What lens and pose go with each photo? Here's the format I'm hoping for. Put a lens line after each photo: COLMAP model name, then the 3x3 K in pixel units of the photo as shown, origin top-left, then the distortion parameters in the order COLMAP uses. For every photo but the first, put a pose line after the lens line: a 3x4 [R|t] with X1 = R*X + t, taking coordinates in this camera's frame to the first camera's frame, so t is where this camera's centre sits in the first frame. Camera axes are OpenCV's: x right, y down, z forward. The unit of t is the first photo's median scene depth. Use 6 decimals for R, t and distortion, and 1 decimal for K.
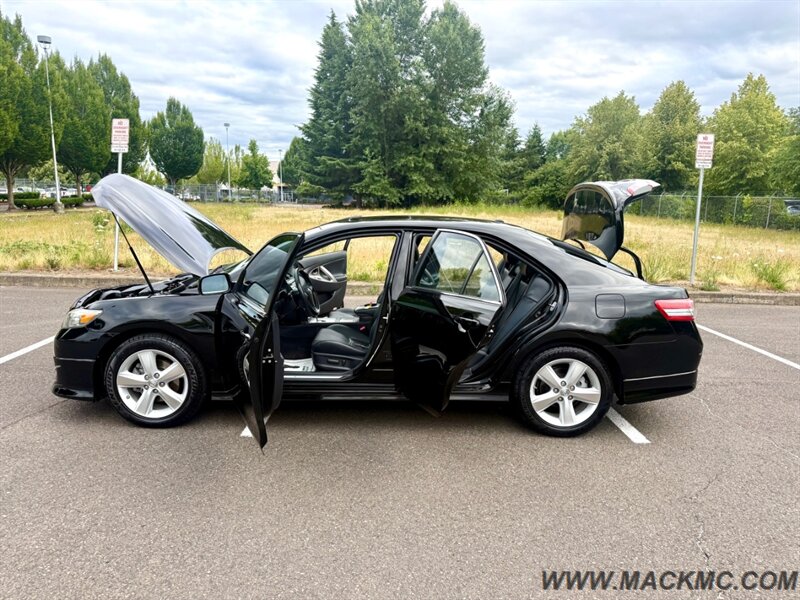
lens RADIAL K [[565.6, 0, 402.5], [0, 565.6, 299.1], [0, 0, 1]] dist [-0.000514, -0.016185]
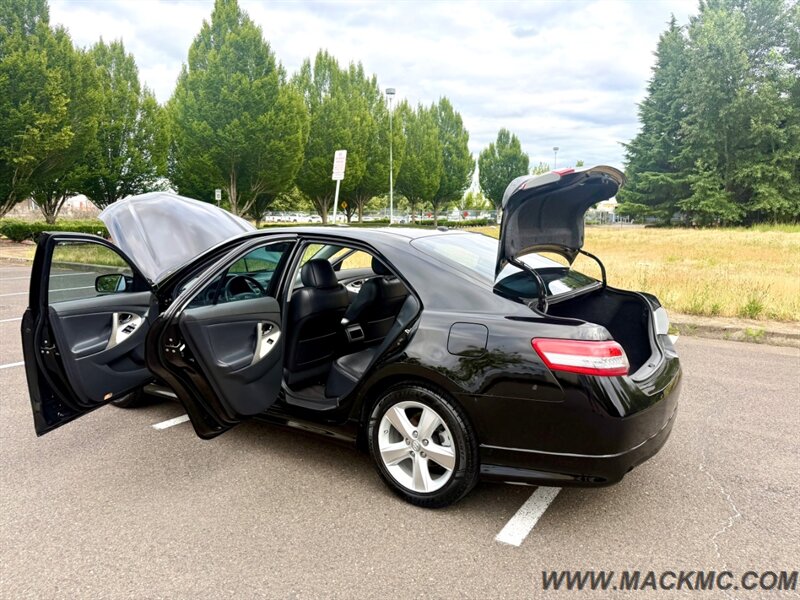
lens RADIAL K [[559.1, 0, 403.8], [0, 559.1, 298.7], [0, 0, 1]] dist [0.053642, -0.095567]
pose [[0.835357, 0.050314, -0.547400, 0.055387], [-0.071453, 0.997293, -0.017376, -0.001593], [0.545044, 0.053628, 0.836691, 0.028181]]
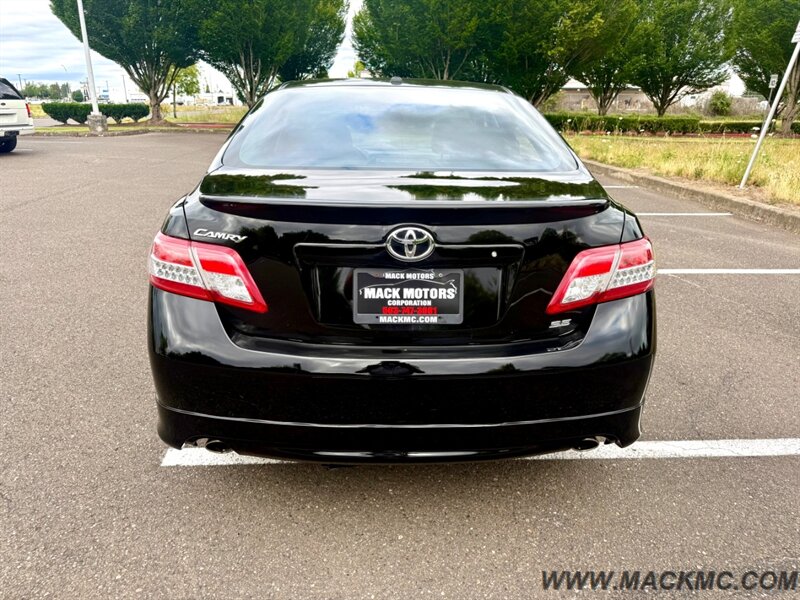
lens RADIAL K [[564.0, 0, 400.0], [0, 564.0, 300.0], [0, 0, 1]] dist [-0.007224, -0.000369]
pose [[0.028519, 0.289370, -0.956792, 0.079916], [-0.175879, 0.943701, 0.280168, -0.009343], [0.983999, 0.160290, 0.077808, 0.106605]]
